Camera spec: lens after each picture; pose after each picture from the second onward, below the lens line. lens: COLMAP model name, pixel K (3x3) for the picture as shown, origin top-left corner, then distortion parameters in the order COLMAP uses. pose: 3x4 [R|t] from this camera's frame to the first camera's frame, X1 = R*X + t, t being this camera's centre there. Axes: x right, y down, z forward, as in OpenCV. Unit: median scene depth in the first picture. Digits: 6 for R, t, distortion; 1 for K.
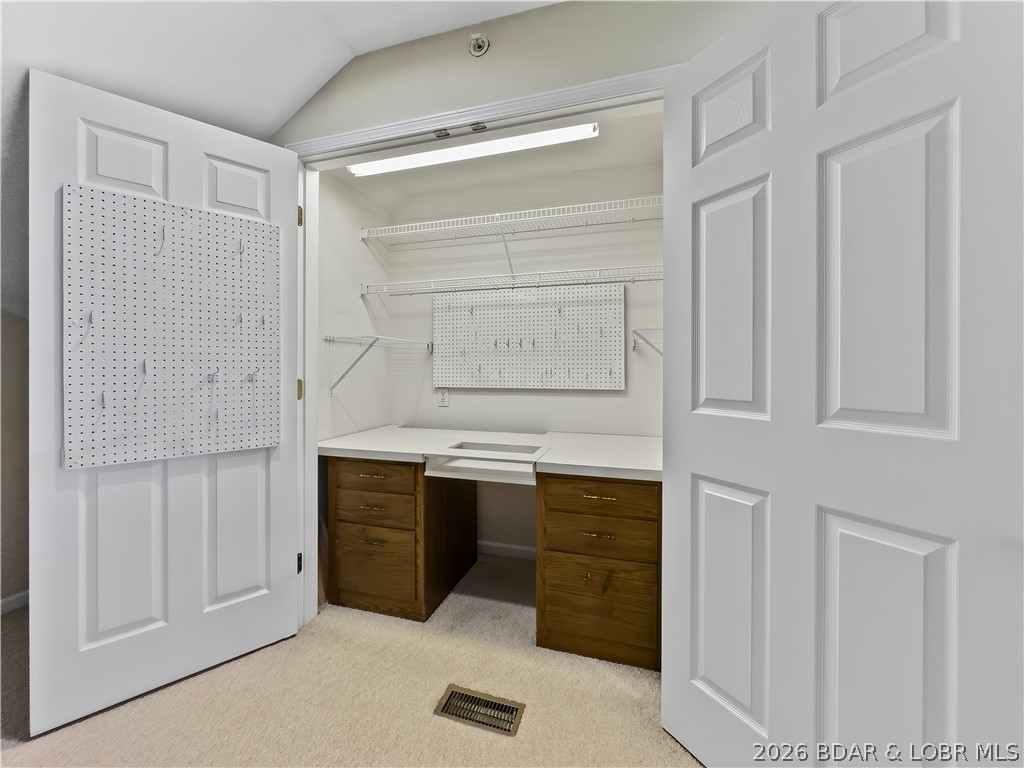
lens RADIAL K [[417.4, 0, 507.2], [0, 417.4, 366.3], [0, 0, 1]] dist [-0.003617, 0.000805]
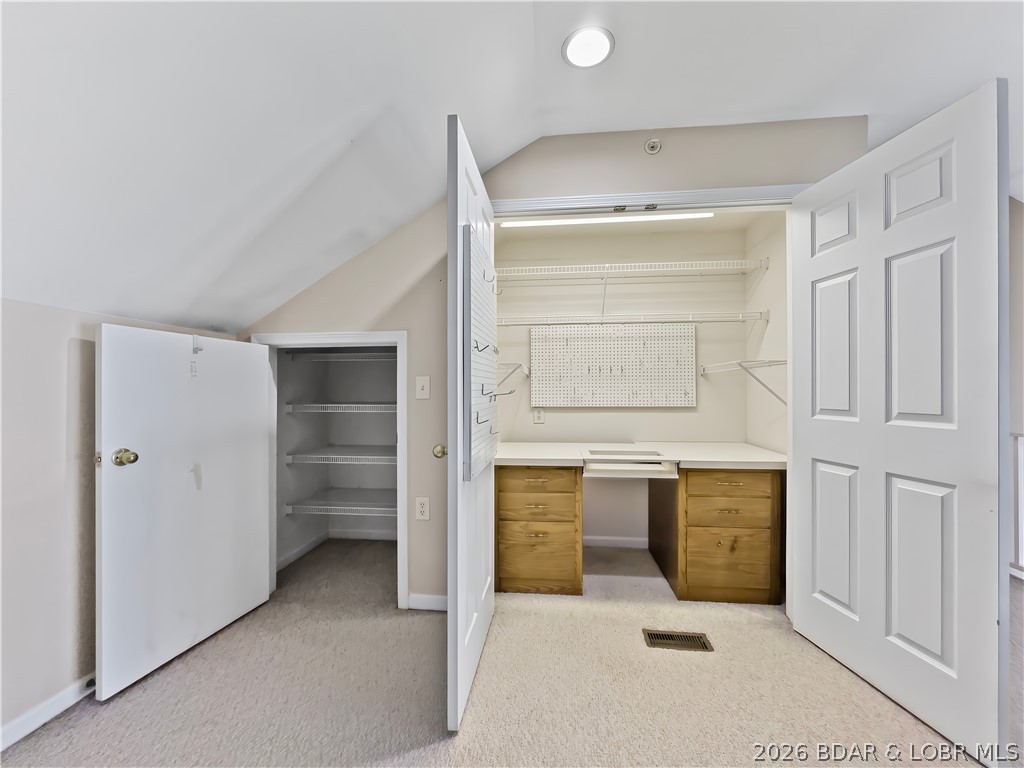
lens RADIAL K [[417.4, 0, 512.9], [0, 417.4, 387.2], [0, 0, 1]] dist [-0.003617, 0.000805]
pose [[0.977886, -0.001738, 0.209131, -0.531134], [0.003638, 0.999956, -0.008704, 0.006214], [-0.209107, 0.009272, 0.977849, -0.135747]]
